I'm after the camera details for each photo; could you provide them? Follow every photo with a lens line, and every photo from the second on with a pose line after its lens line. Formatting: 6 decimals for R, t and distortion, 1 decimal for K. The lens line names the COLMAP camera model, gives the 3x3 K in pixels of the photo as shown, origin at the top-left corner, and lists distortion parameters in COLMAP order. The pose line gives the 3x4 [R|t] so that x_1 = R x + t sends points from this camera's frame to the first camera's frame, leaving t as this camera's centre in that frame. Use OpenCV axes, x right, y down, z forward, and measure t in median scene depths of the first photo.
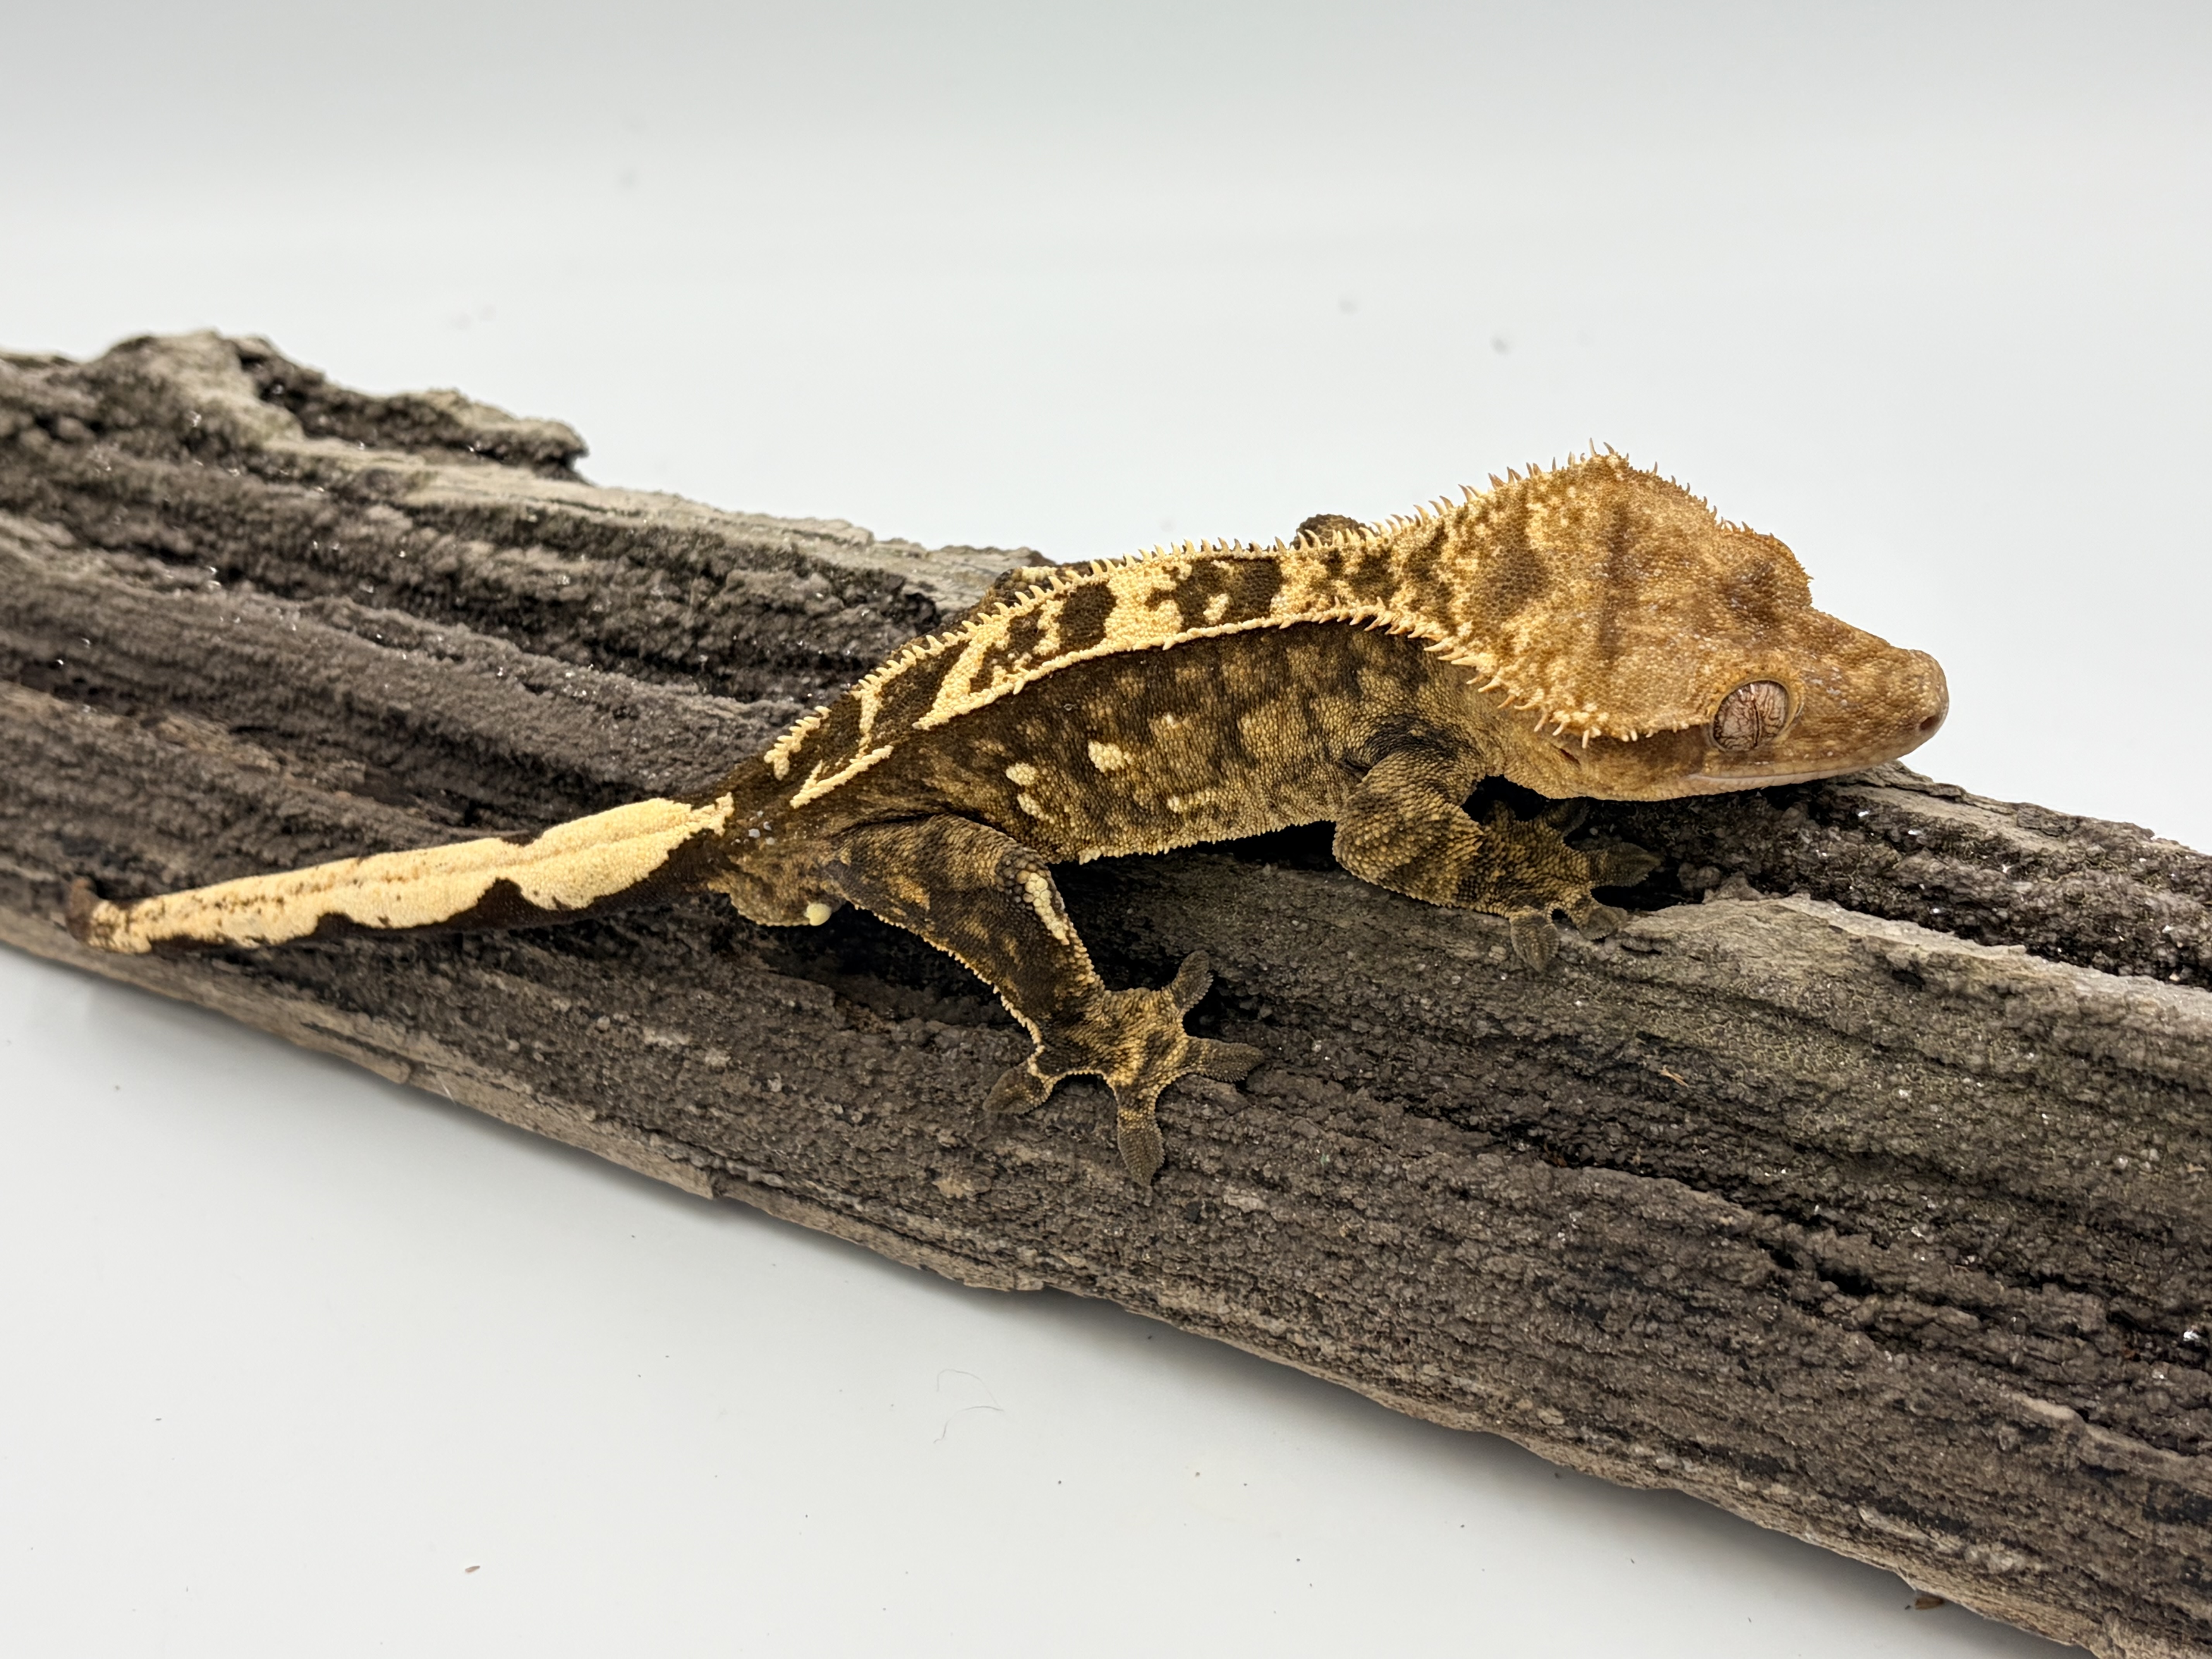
lens RADIAL K [[3201.5, 0, 1114.7], [0, 3201.5, 822.9], [0, 0, 1]] dist [0.094704, 0.000000]
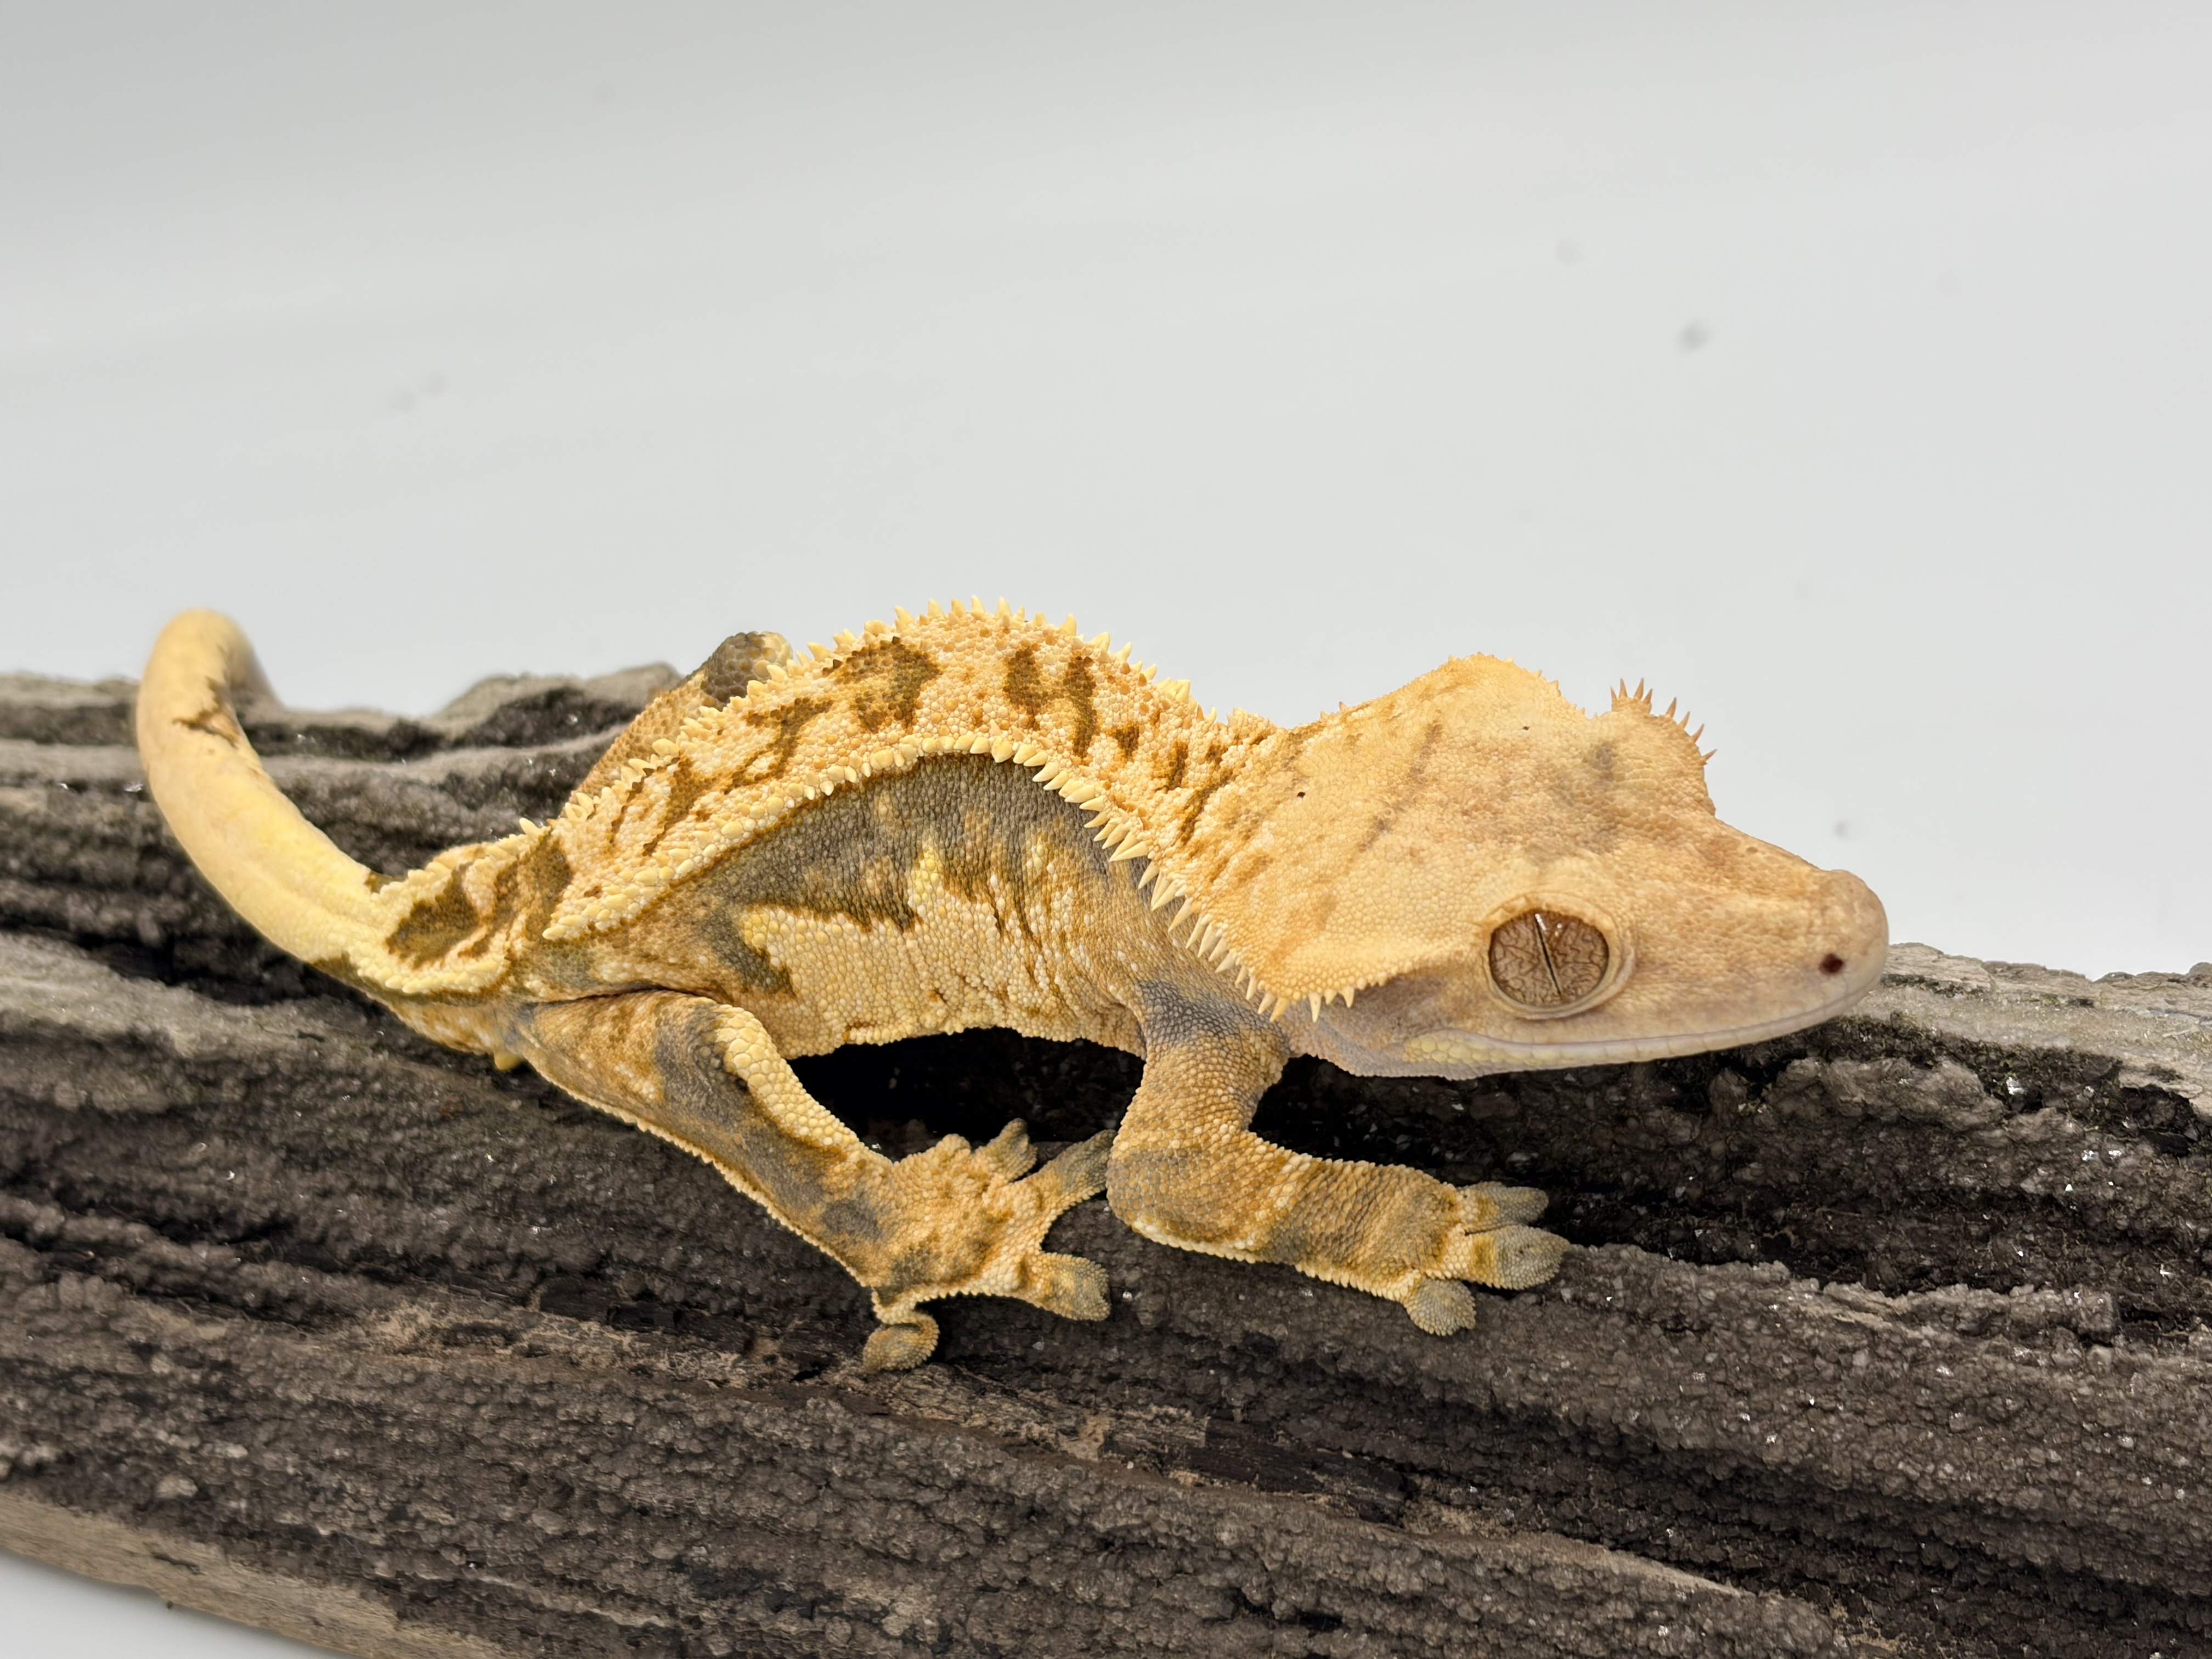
lens RADIAL K [[3700.5, 0, 1151.8], [0, 3700.5, 852.2], [0, 0, 1]] dist [0.100814, 0.000000]
pose [[0.986839, -0.128694, 0.097911, -0.324149], [0.121550, 0.989690, 0.075755, -0.198919], [-0.106651, -0.062857, 0.992308, 0.311857]]
